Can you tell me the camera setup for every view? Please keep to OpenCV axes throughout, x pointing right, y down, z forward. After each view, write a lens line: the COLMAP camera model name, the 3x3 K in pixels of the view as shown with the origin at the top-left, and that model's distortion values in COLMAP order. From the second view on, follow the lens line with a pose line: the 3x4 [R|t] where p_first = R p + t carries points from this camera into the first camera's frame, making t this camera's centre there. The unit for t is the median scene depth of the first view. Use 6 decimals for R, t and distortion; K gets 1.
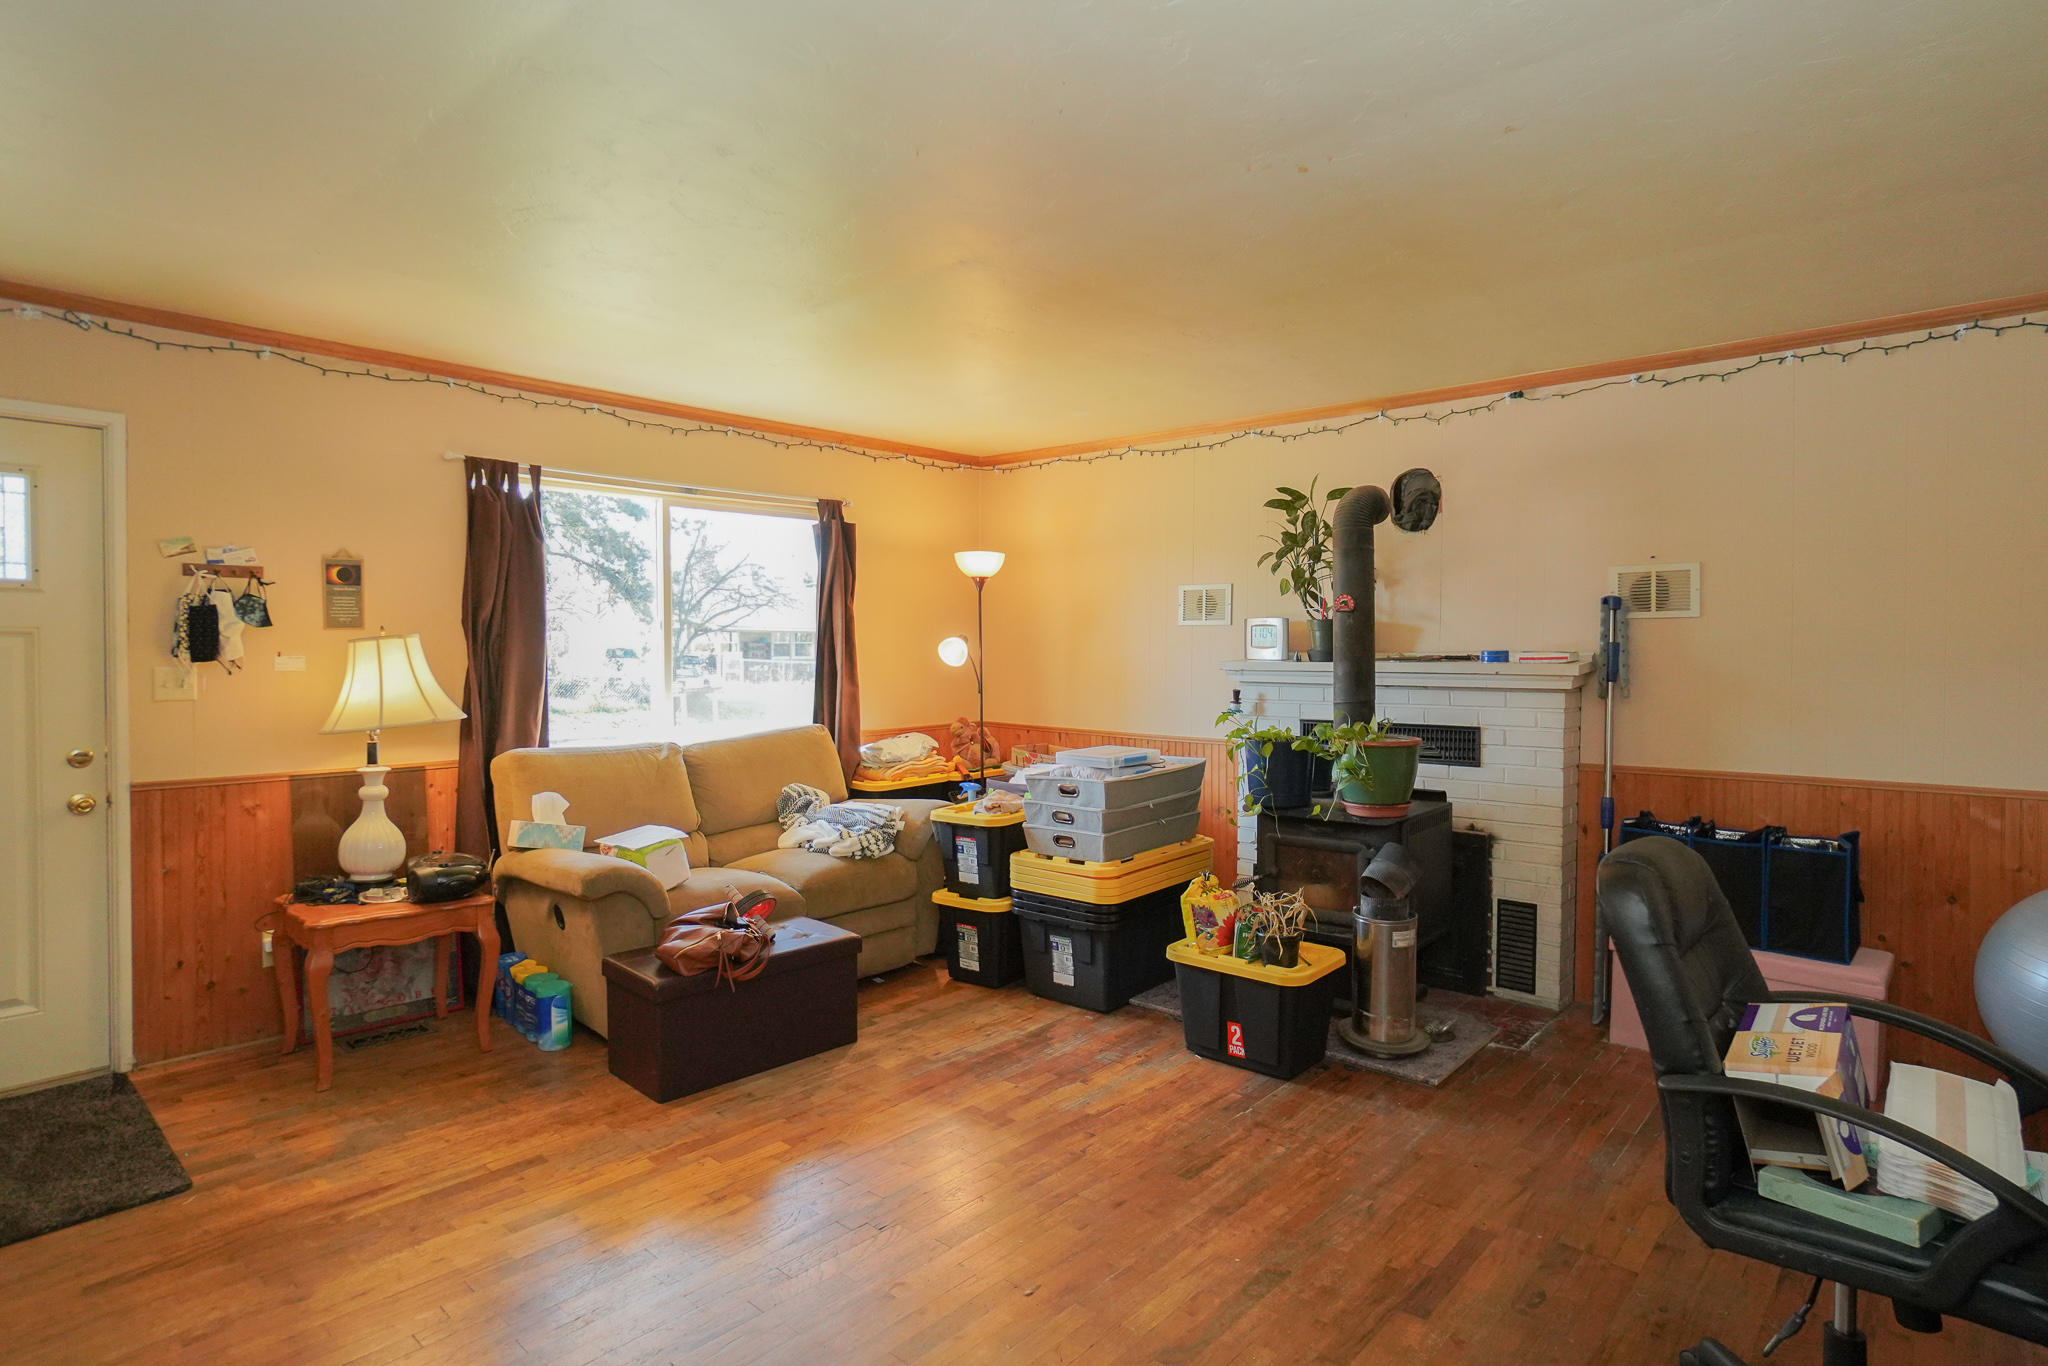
lens RADIAL K [[1071.5, 0, 1024.0], [0, 1071.5, 683.0], [0, 0, 1]] dist [-0.000917, 0.001102]
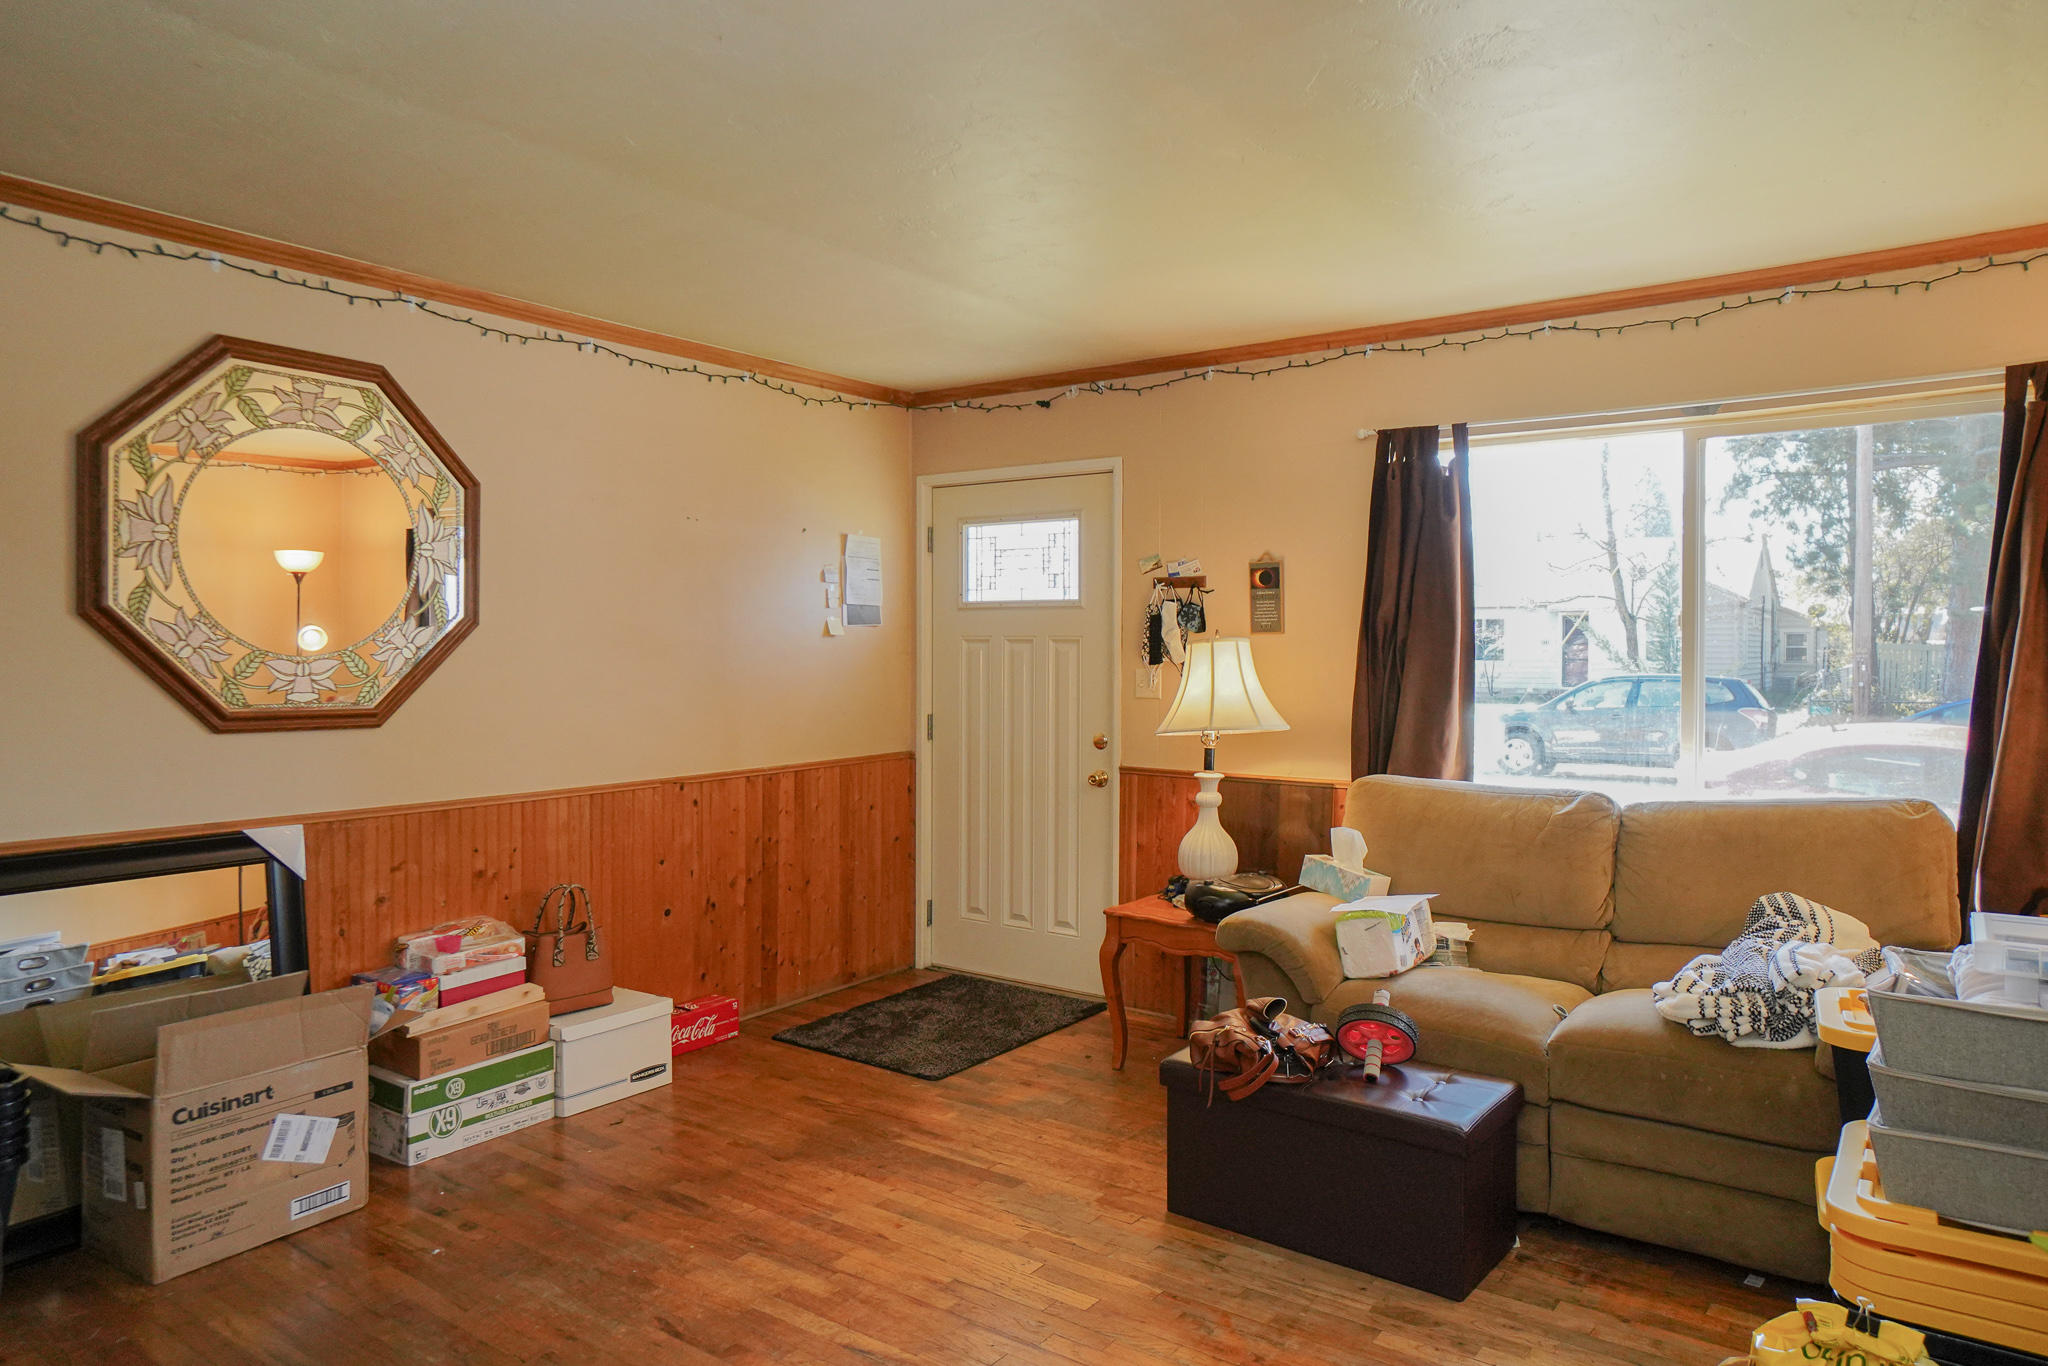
lens RADIAL K [[1299.6, 0, 1024.0], [0, 1299.6, 683.0], [0, 0, 1]] dist [0.000293, -0.000583]
pose [[0.120100, 0.022256, -0.992512, 0.552312], [-0.038931, 0.999085, 0.017693, -0.018502], [0.991998, 0.036515, 0.120857, 0.677666]]
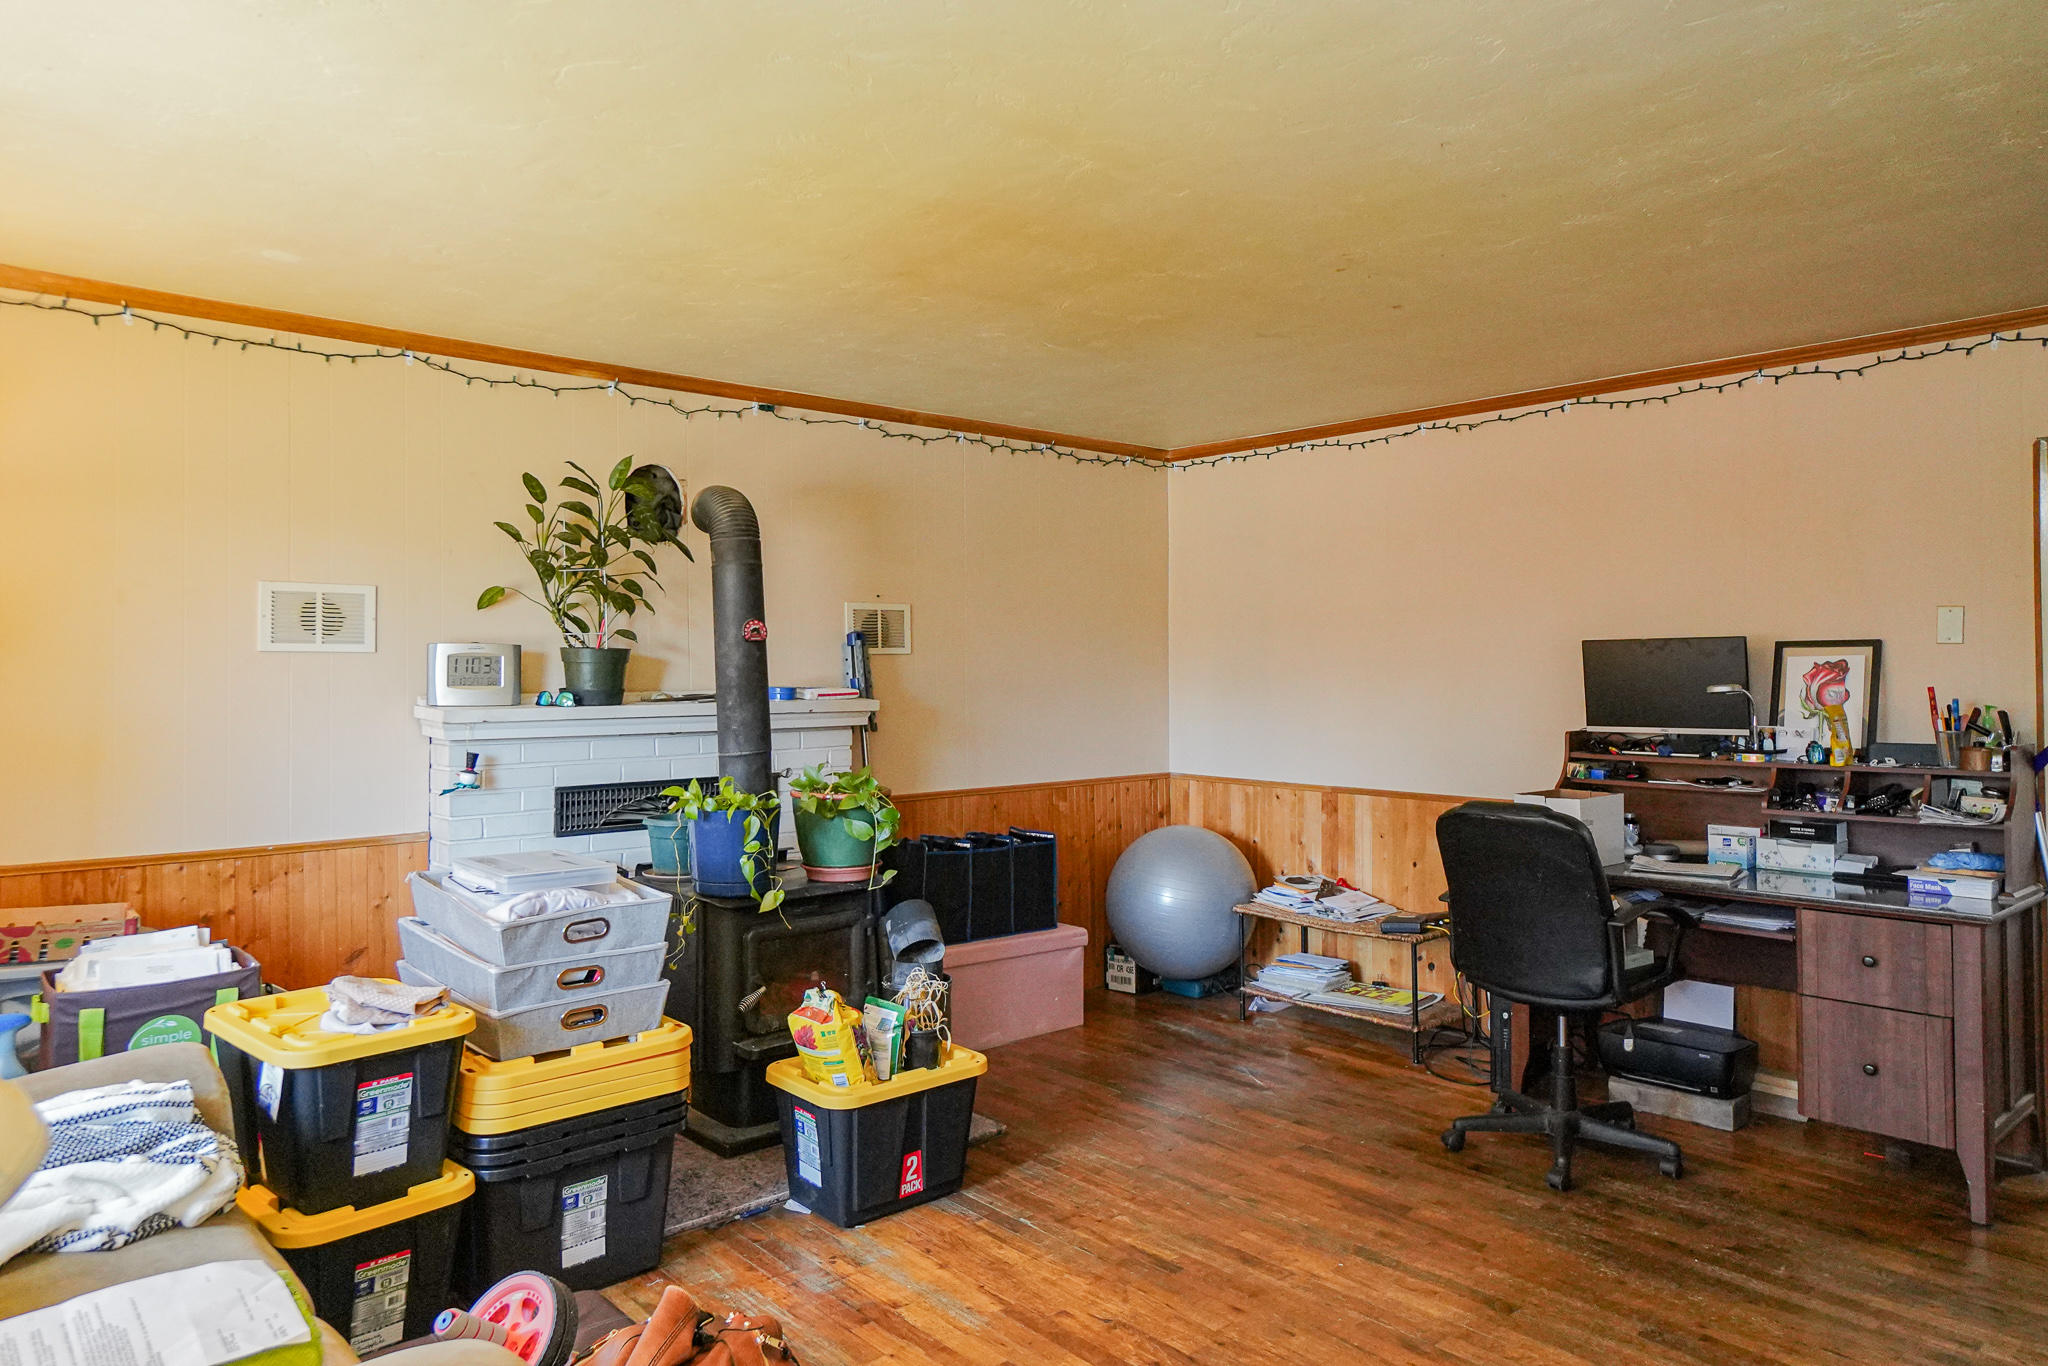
lens RADIAL K [[1356.6, 0, 1024.0], [0, 1356.6, 683.0], [0, 0, 1]] dist [-0.003716, -0.000630]
pose [[0.109099, -0.007020, 0.994006, -0.790390], [0.042891, 0.999077, 0.002349, -0.031939], [-0.993105, 0.042378, 0.109299, 0.782676]]
